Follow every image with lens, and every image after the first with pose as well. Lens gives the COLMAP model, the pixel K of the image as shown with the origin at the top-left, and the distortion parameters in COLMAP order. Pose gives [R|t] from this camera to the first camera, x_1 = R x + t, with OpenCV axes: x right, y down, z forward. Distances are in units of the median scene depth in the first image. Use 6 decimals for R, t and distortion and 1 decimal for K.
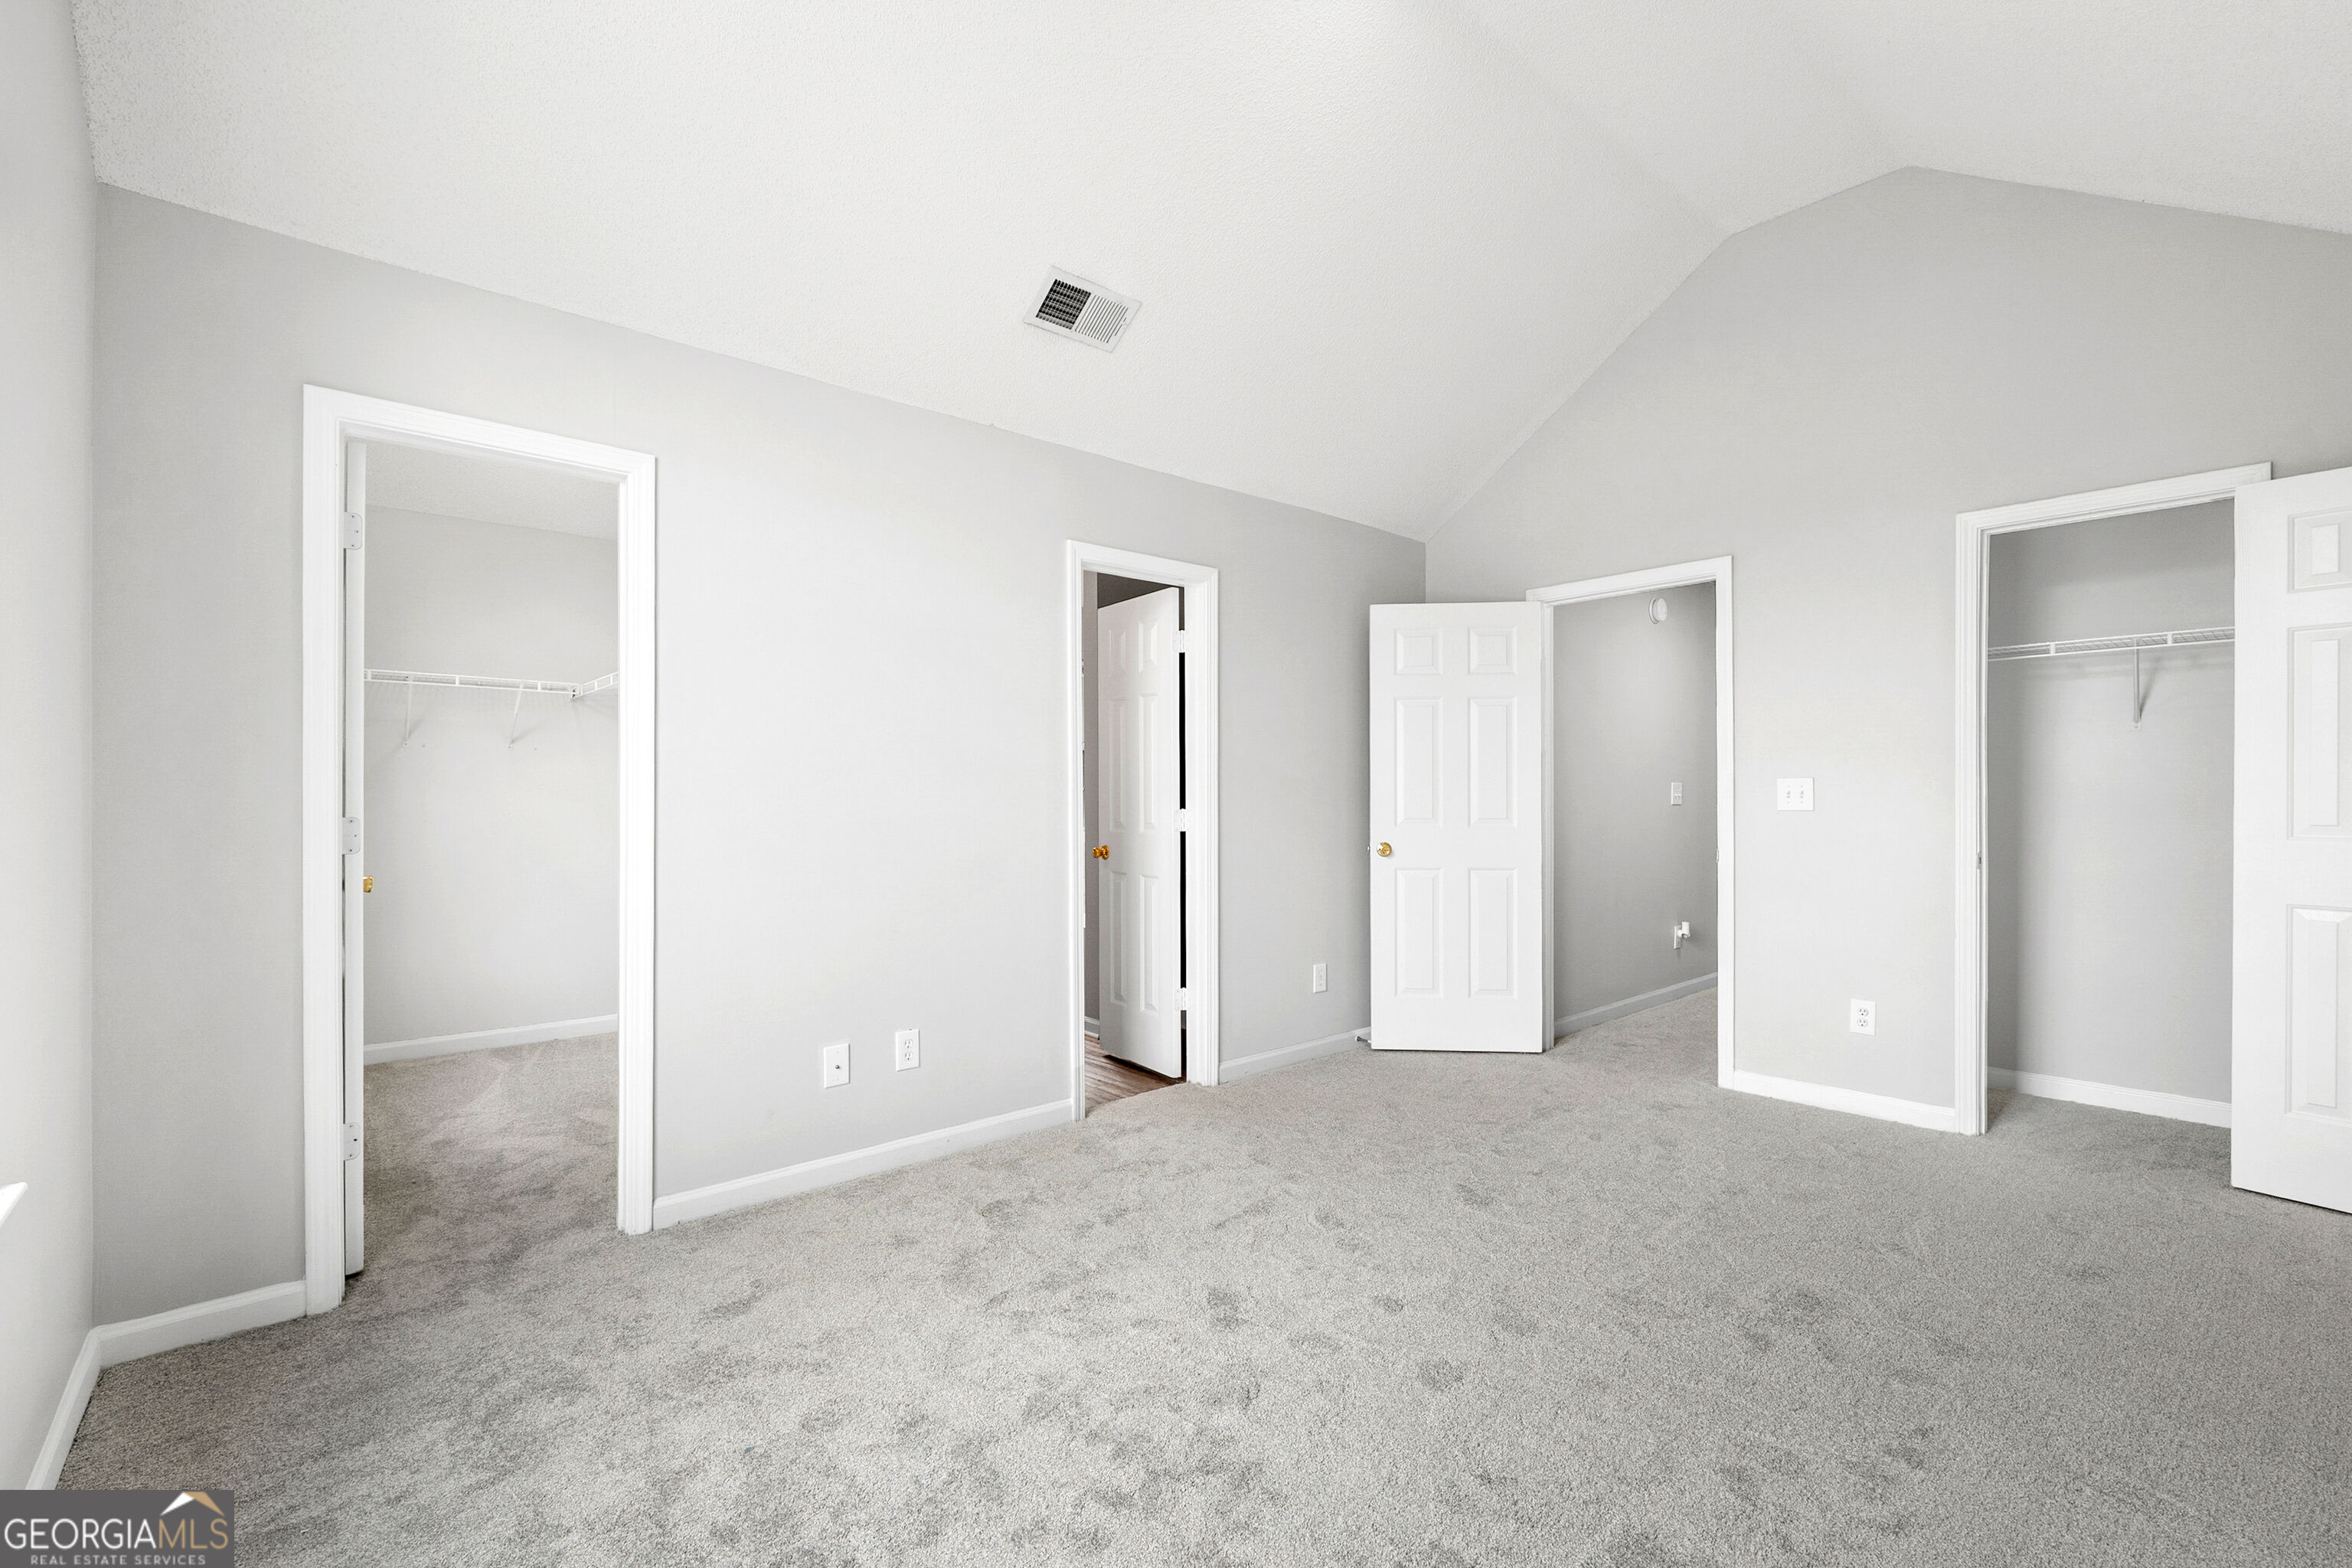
lens RADIAL K [[1012.7, 0, 1175.5], [0, 1012.7, 789.6], [0, 0, 1]] dist [-0.001095, -0.000400]
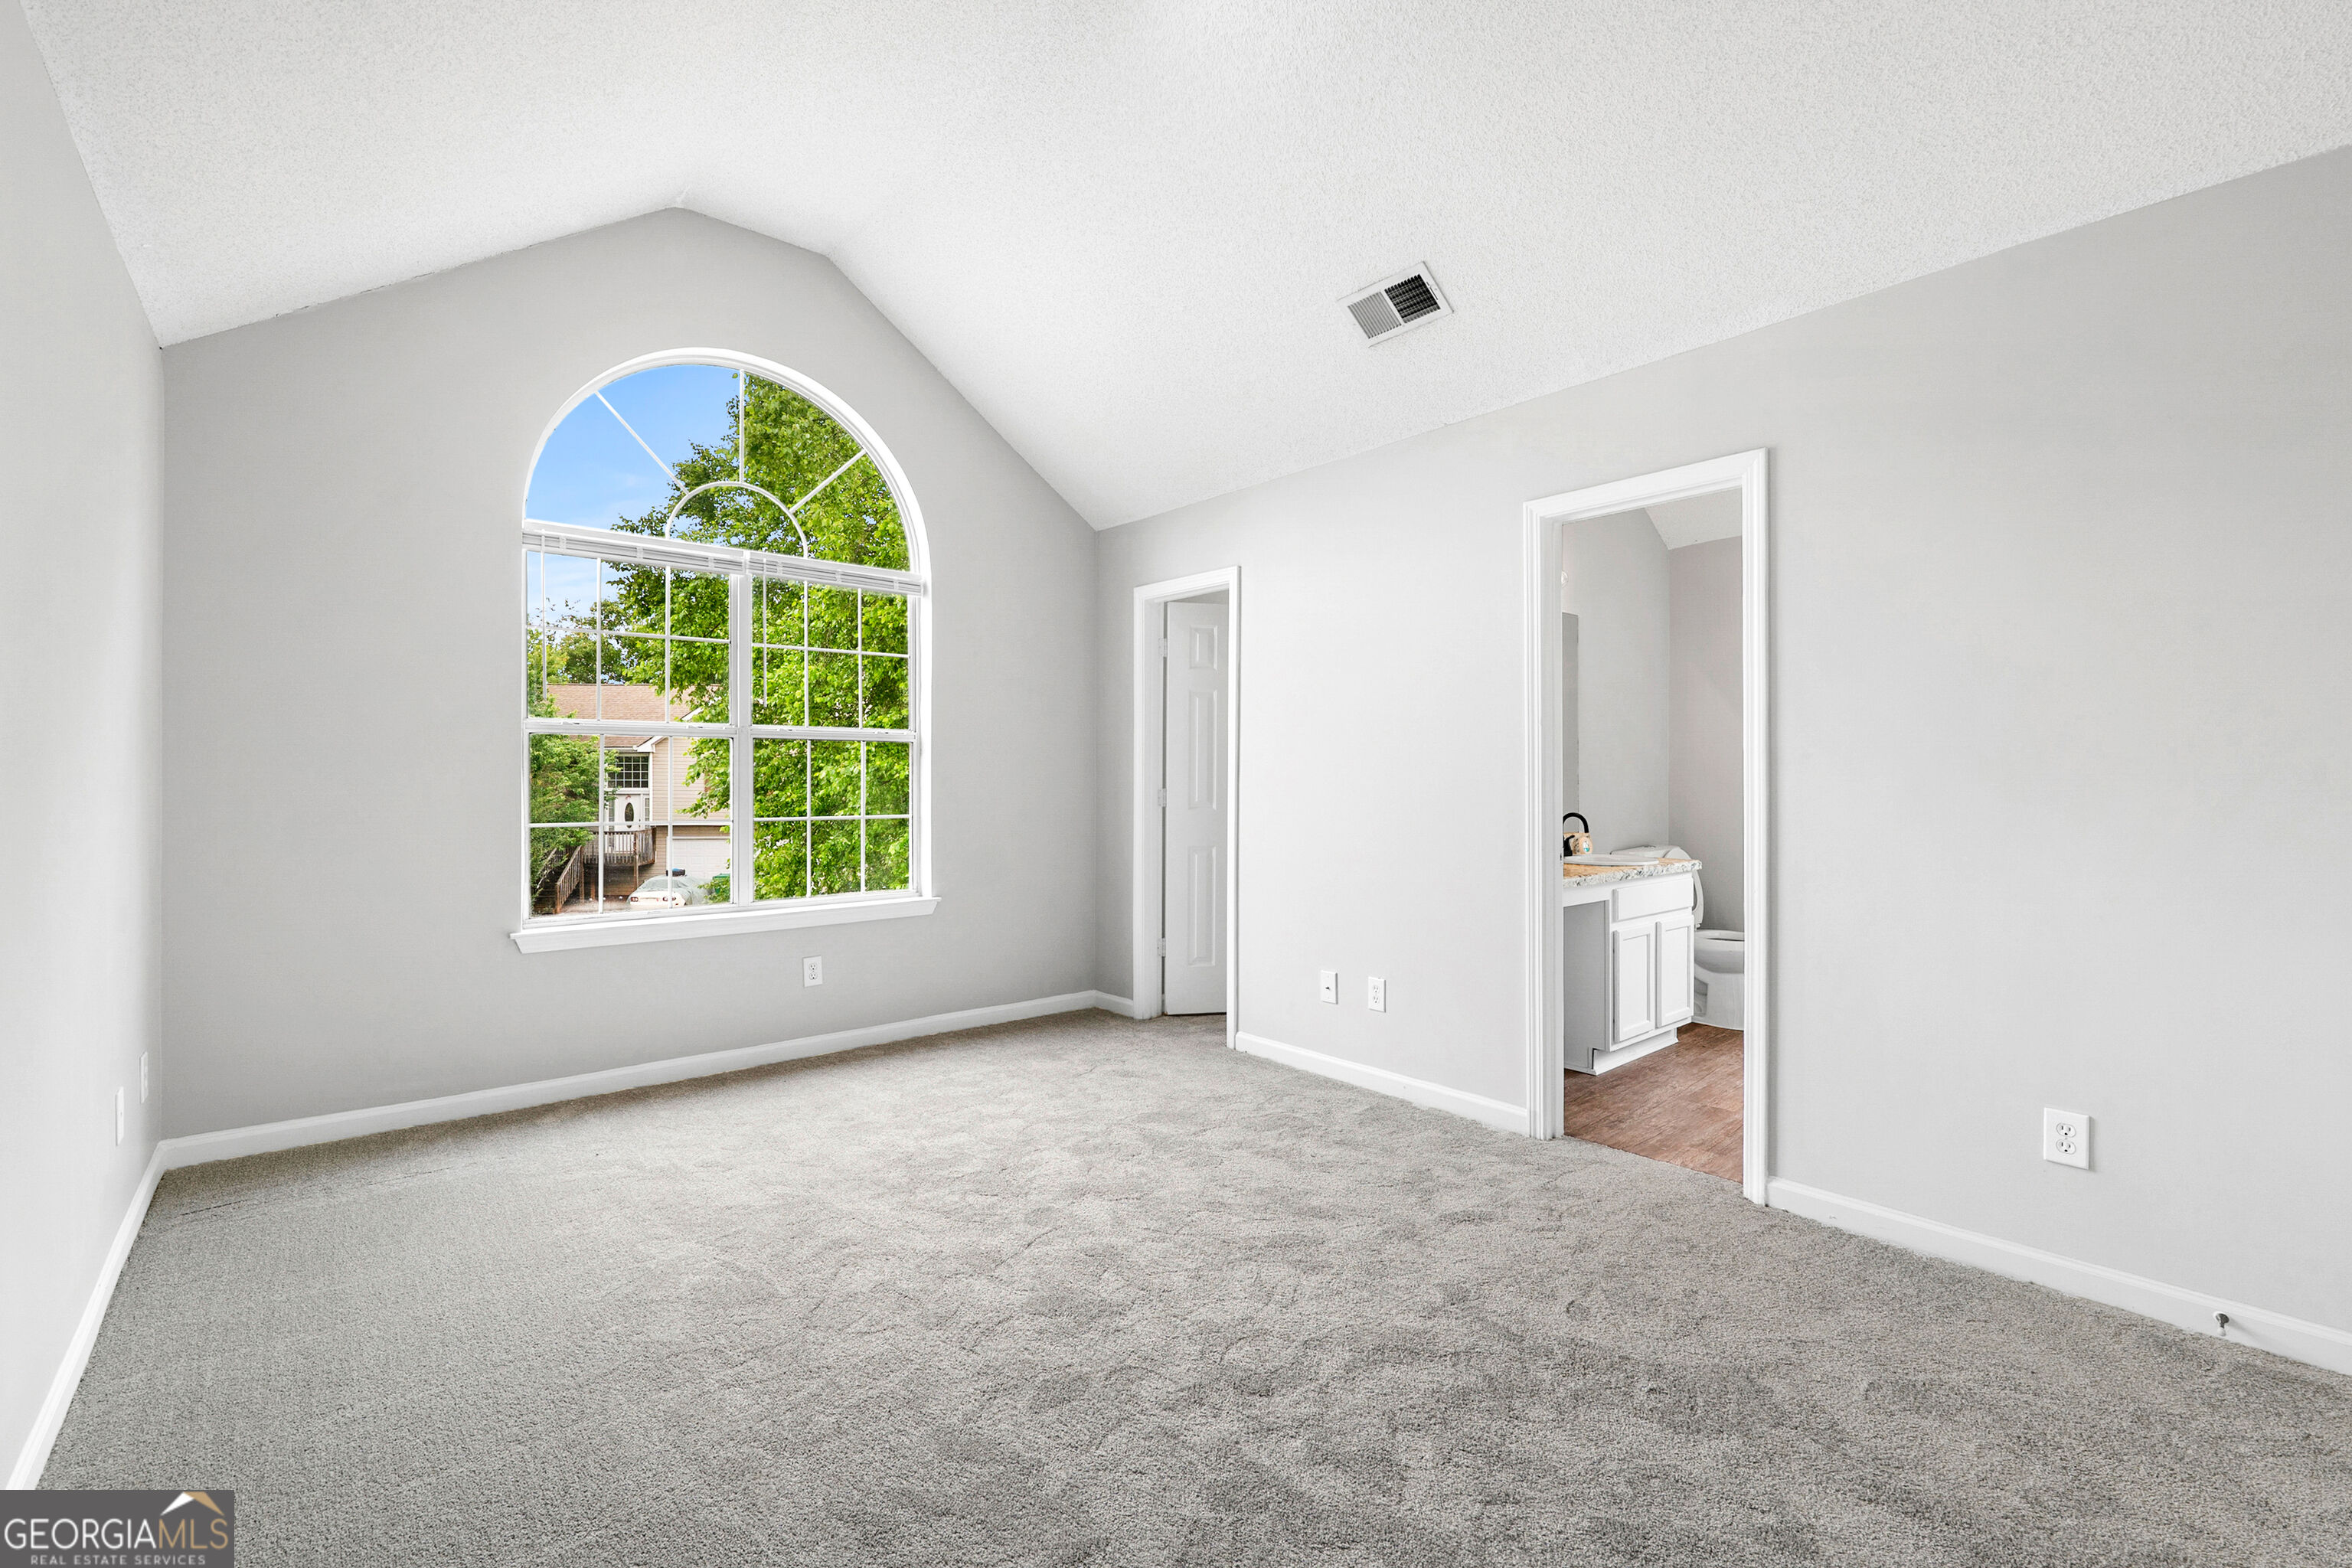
lens RADIAL K [[1009.3, 0, 1174.3], [0, 1009.3, 773.7], [0, 0, 1]] dist [0.000790, -0.000159]
pose [[-0.006017, -0.000878, -0.999982, 1.002762], [0.002452, 0.999997, -0.000892, -0.000101], [0.999979, -0.002457, -0.006015, 0.846204]]
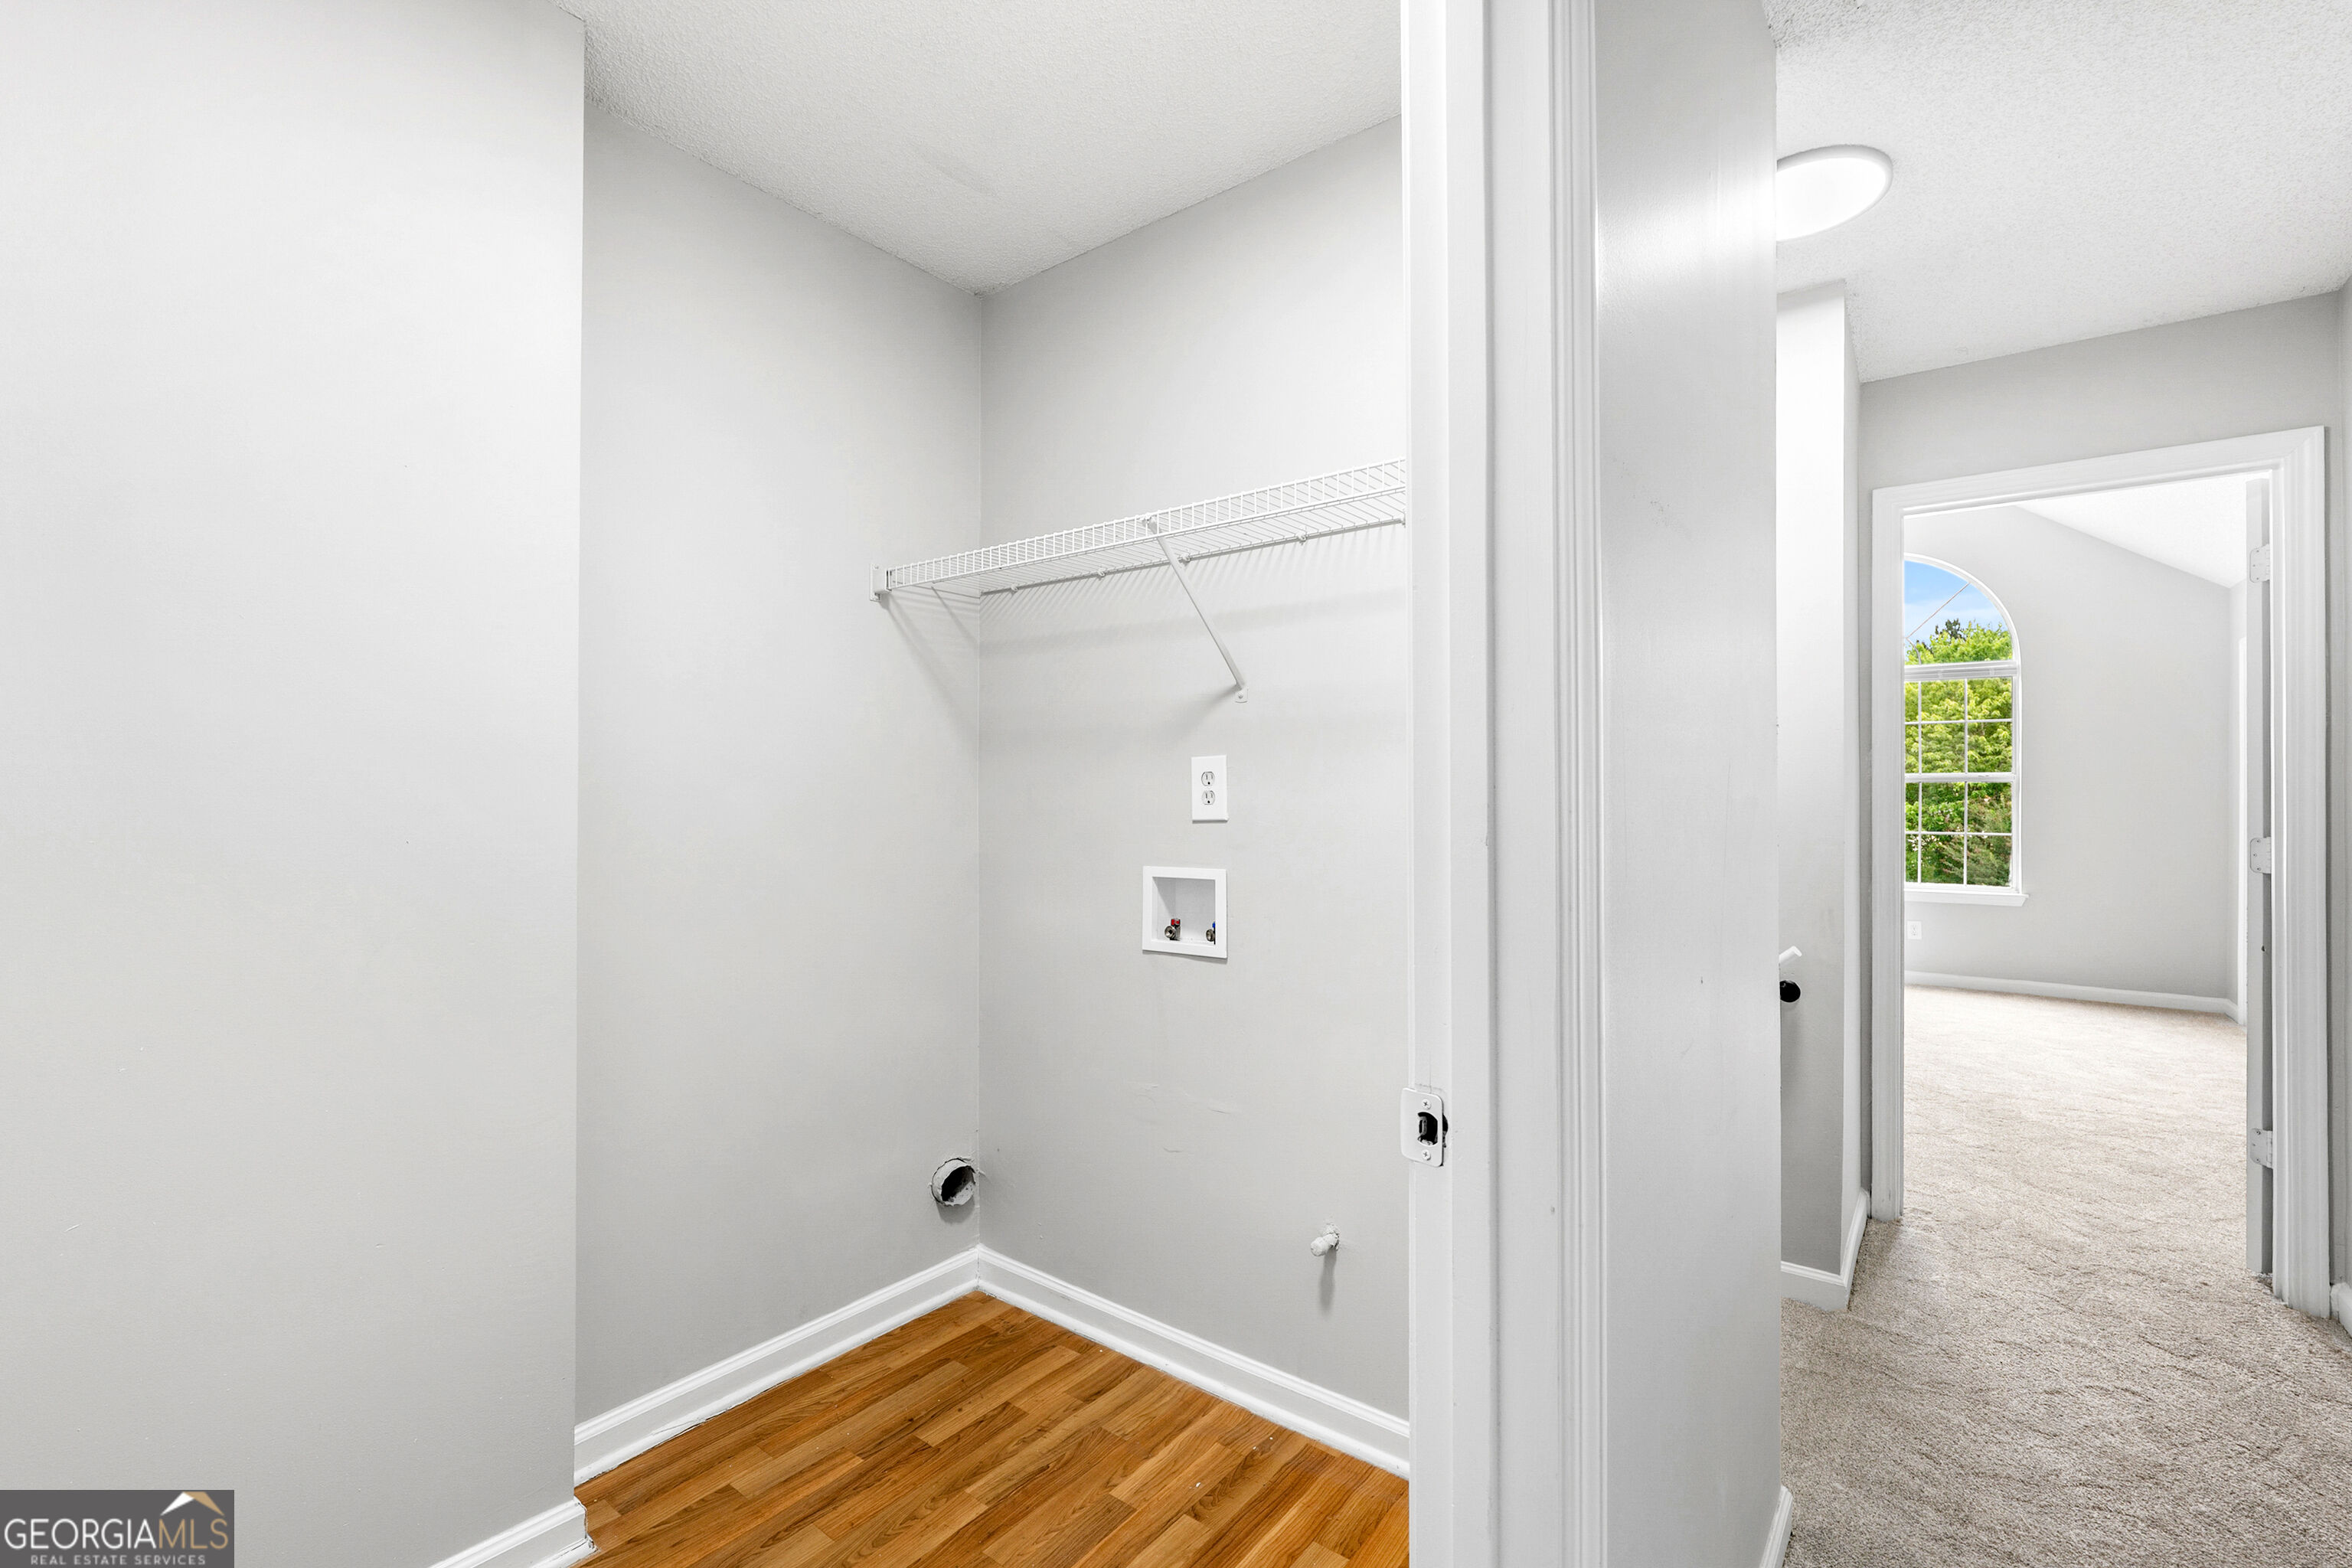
lens RADIAL K [[1012.7, 0, 1175.5], [0, 1012.7, 789.6], [0, 0, 1]] dist [-0.001095, -0.000400]
pose [[-0.979824, -0.002891, -0.199843, 1.634587], [-0.000593, 0.999933, -0.011555, -0.008086], [0.199863, -0.011203, -0.979760, 2.201849]]
